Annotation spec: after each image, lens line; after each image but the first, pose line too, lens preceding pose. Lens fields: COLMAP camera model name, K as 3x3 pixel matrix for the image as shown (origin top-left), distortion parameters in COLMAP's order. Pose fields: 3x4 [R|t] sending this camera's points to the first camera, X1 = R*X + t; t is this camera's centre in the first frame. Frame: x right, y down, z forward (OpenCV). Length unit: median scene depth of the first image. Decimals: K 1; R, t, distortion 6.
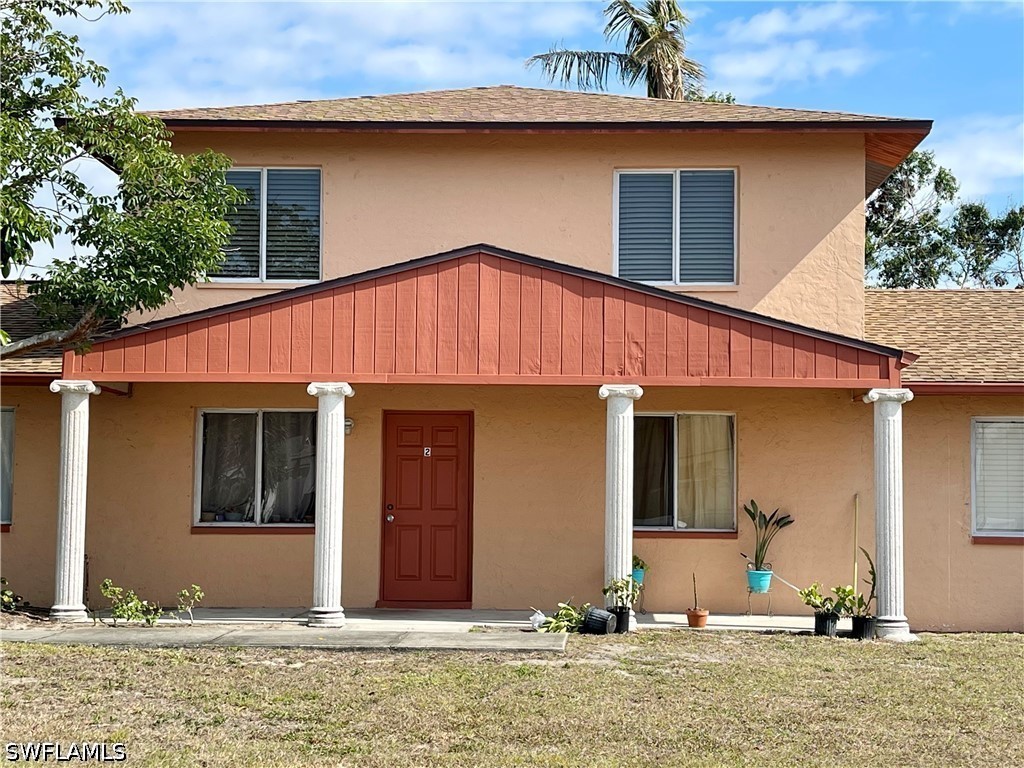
lens RADIAL K [[1749.5, 0, 512.2], [0, 1749.5, 382.2], [0, 0, 1]] dist [0.054766, 0.000000]
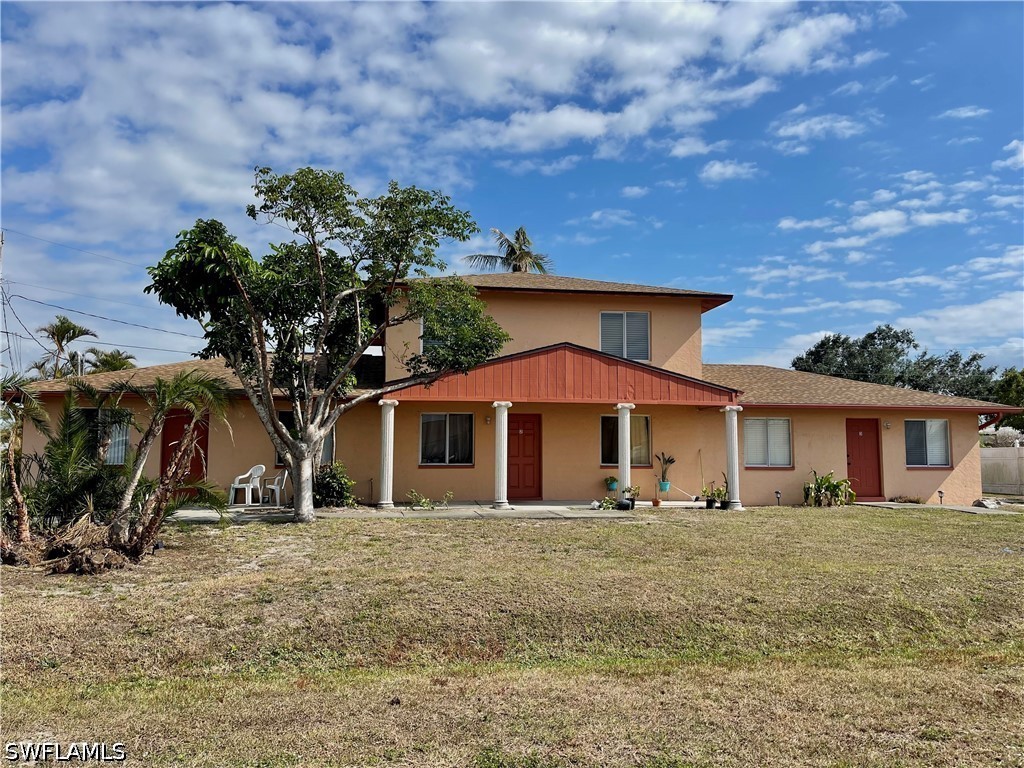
lens RADIAL K [[777.4, 0, 511.5], [0, 777.4, 388.2], [0, 0, 1]] dist [0.056190, -0.078382]
pose [[0.981076, 0.010256, 0.193350, -0.288419], [-0.007681, 0.999872, -0.014061, -0.003009], [-0.193470, 0.012310, 0.981029, 0.006304]]
